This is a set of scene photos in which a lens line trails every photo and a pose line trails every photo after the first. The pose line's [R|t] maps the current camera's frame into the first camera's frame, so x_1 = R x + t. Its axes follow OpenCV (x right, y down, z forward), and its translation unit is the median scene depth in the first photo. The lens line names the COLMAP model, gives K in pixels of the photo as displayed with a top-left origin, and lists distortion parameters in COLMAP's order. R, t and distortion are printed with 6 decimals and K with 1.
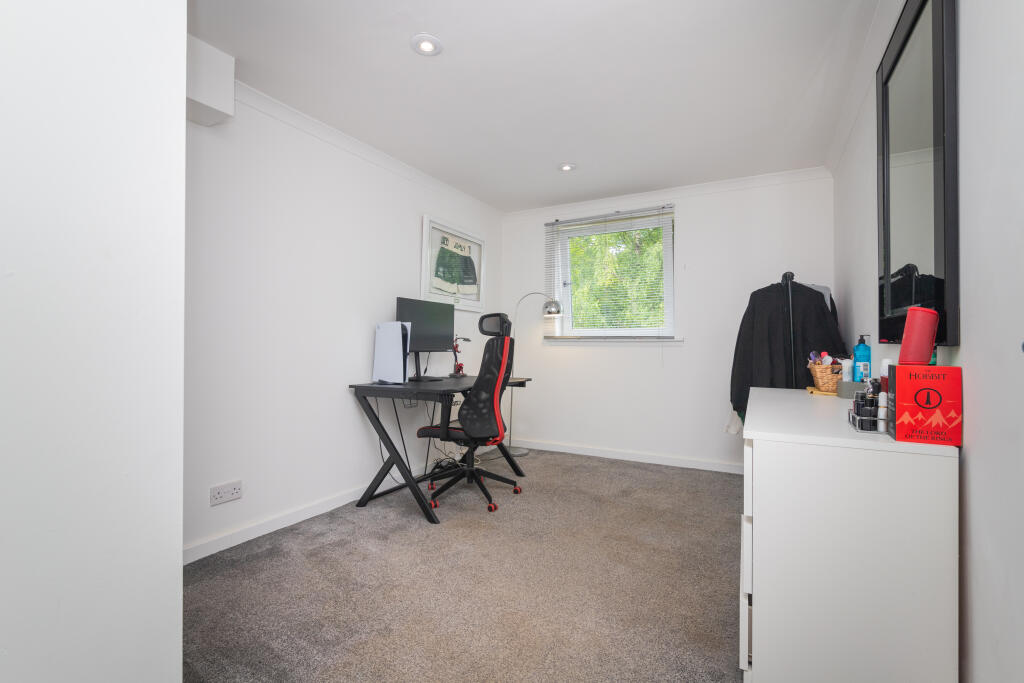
lens RADIAL K [[467.8, 0, 511.9], [0, 467.8, 340.3], [0, 0, 1]] dist [0.000934, -0.000862]
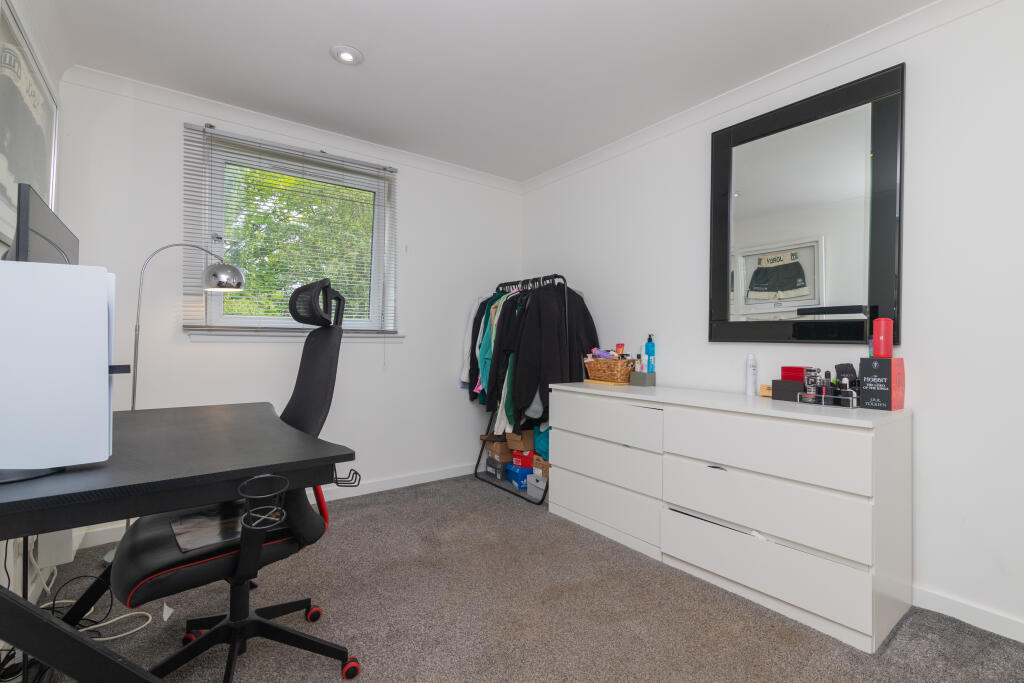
lens RADIAL K [[467.8, 0, 520.8], [0, 467.8, 338.6], [0, 0, 1]] dist [0.000934, -0.000862]
pose [[0.417542, 0.006483, 0.908634, -0.308876], [-0.012344, 0.999923, -0.001462, 0.003767], [-0.908574, -0.010606, 0.417590, 0.462413]]
